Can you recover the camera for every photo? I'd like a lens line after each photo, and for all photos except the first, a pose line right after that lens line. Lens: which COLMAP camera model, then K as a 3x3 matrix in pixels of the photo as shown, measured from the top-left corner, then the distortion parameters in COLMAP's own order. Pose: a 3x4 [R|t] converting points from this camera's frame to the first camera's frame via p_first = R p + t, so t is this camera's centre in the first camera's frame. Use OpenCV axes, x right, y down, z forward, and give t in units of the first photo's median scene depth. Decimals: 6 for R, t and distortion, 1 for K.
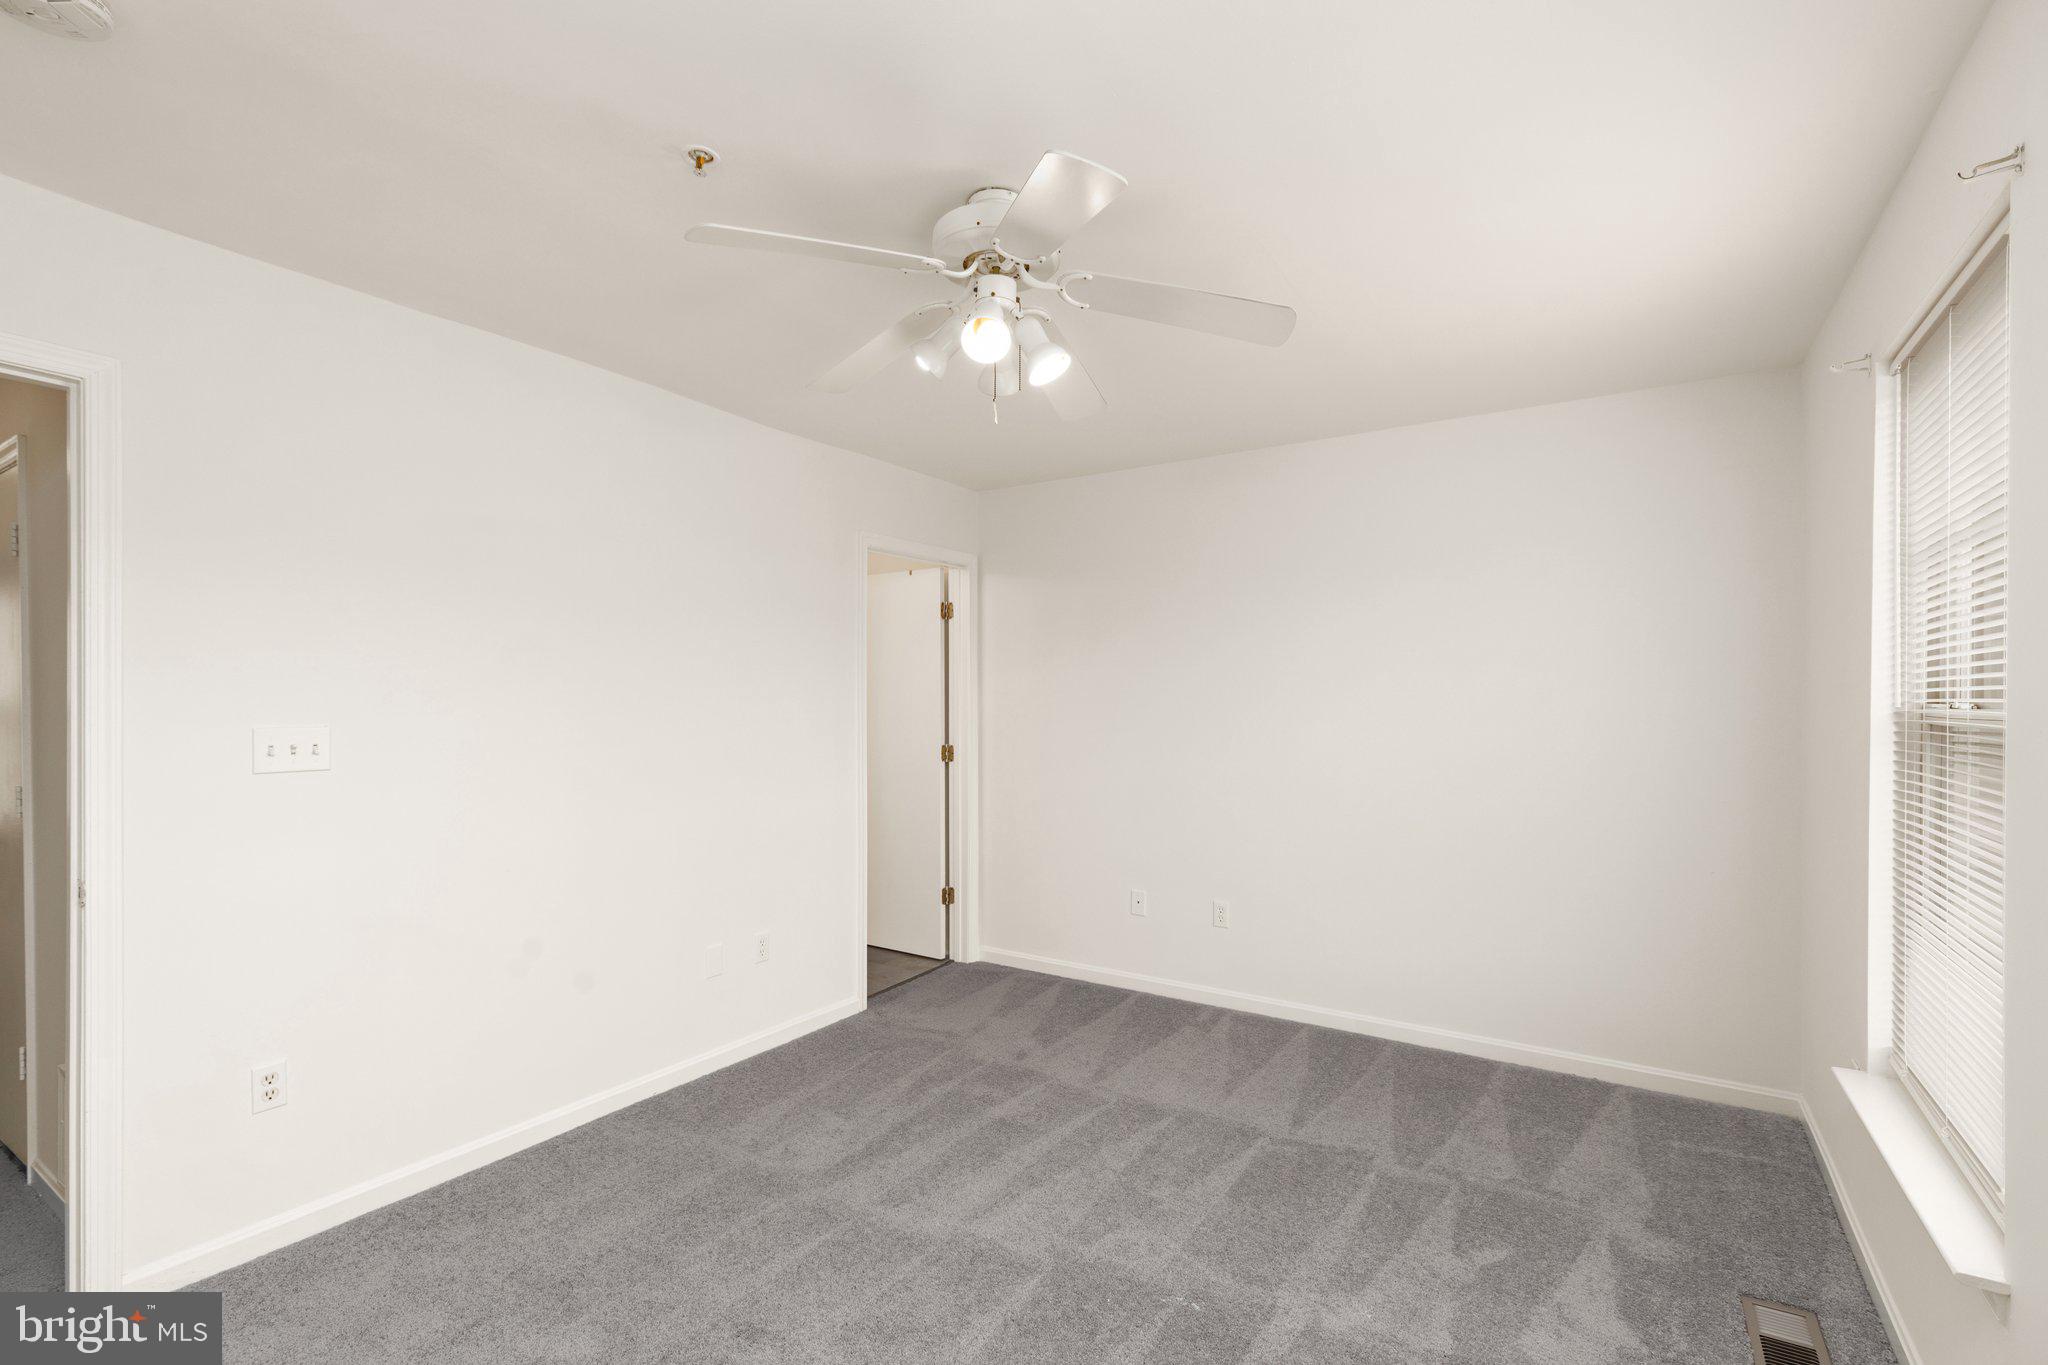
lens RADIAL K [[934.4, 0, 1019.6], [0, 934.4, 689.8], [0, 0, 1]] dist [-0.001450, -0.002788]
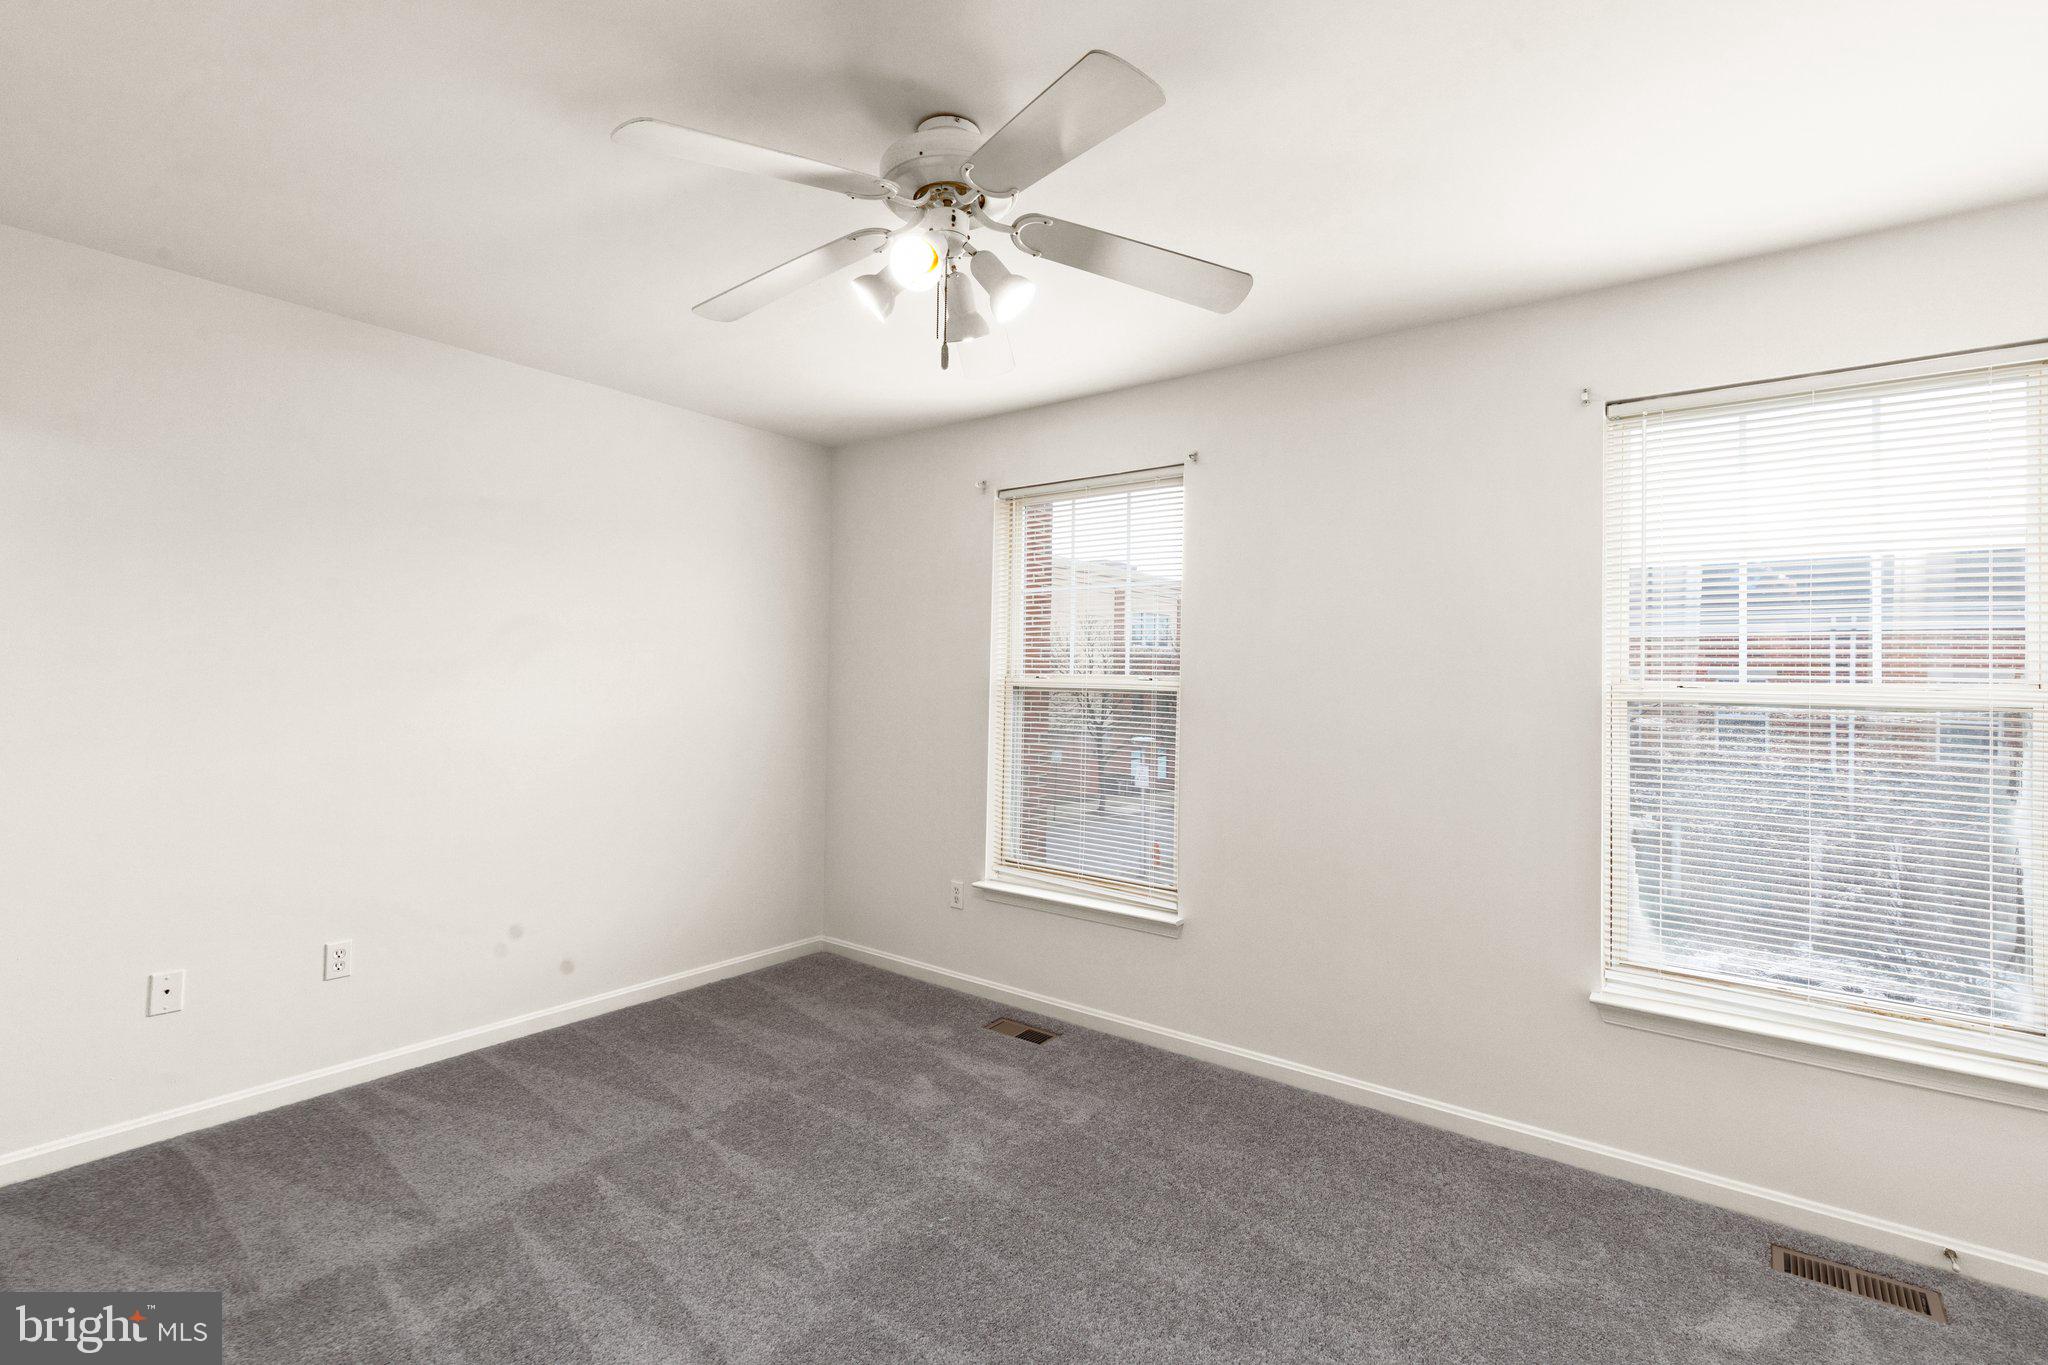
lens RADIAL K [[934.4, 0, 1024.8], [0, 934.4, 679.5], [0, 0, 1]] dist [-0.001450, -0.002788]
pose [[0.063840, 0.000848, 0.997960, -0.625053], [-0.015932, 0.999873, 0.000170, 0.028990], [-0.997833, -0.015910, 0.063845, 0.610734]]
